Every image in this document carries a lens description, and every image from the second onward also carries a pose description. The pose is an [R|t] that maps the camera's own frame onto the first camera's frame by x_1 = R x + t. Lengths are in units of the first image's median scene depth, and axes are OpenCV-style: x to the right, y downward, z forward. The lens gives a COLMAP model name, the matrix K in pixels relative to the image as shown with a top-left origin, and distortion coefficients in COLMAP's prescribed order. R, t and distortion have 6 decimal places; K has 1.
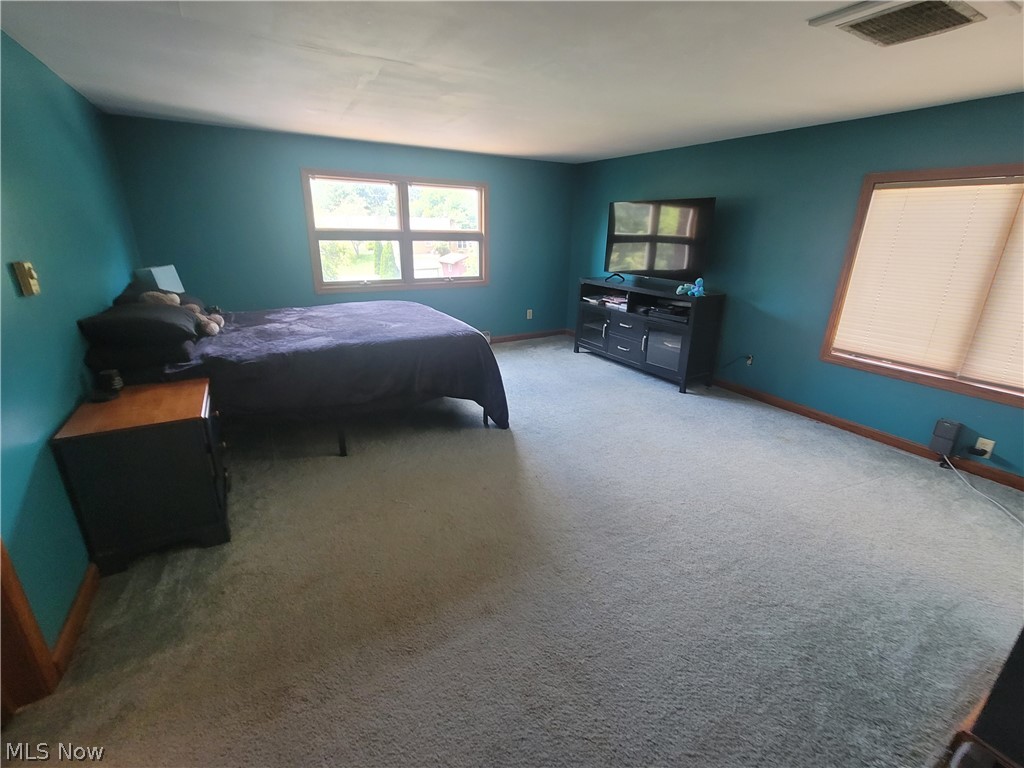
lens RADIAL K [[445.1, 0, 514.3], [0, 445.1, 381.9], [0, 0, 1]] dist [-0.000652, 0.000016]
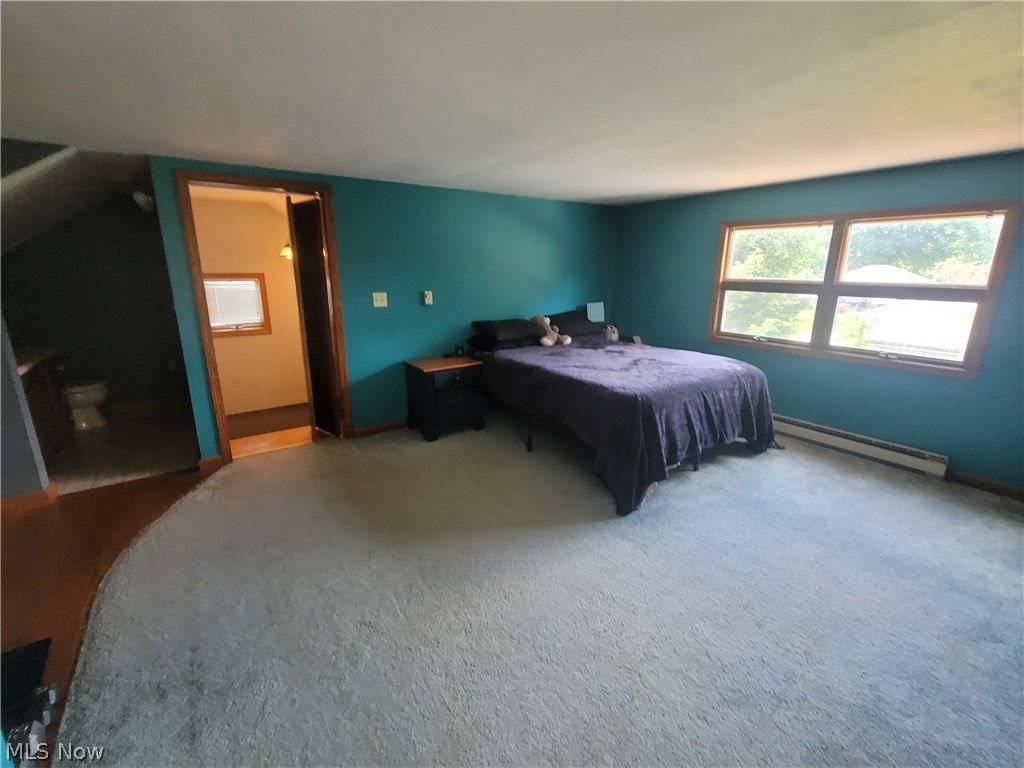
lens RADIAL K [[445.1, 0, 512.1], [0, 445.1, 385.0], [0, 0, 1]] dist [-0.000652, 0.000016]
pose [[0.107974, 0.227026, -0.967885, 0.488744], [-0.344192, 0.921902, 0.177844, -0.129698], [0.932670, 0.313936, 0.177682, 0.423741]]
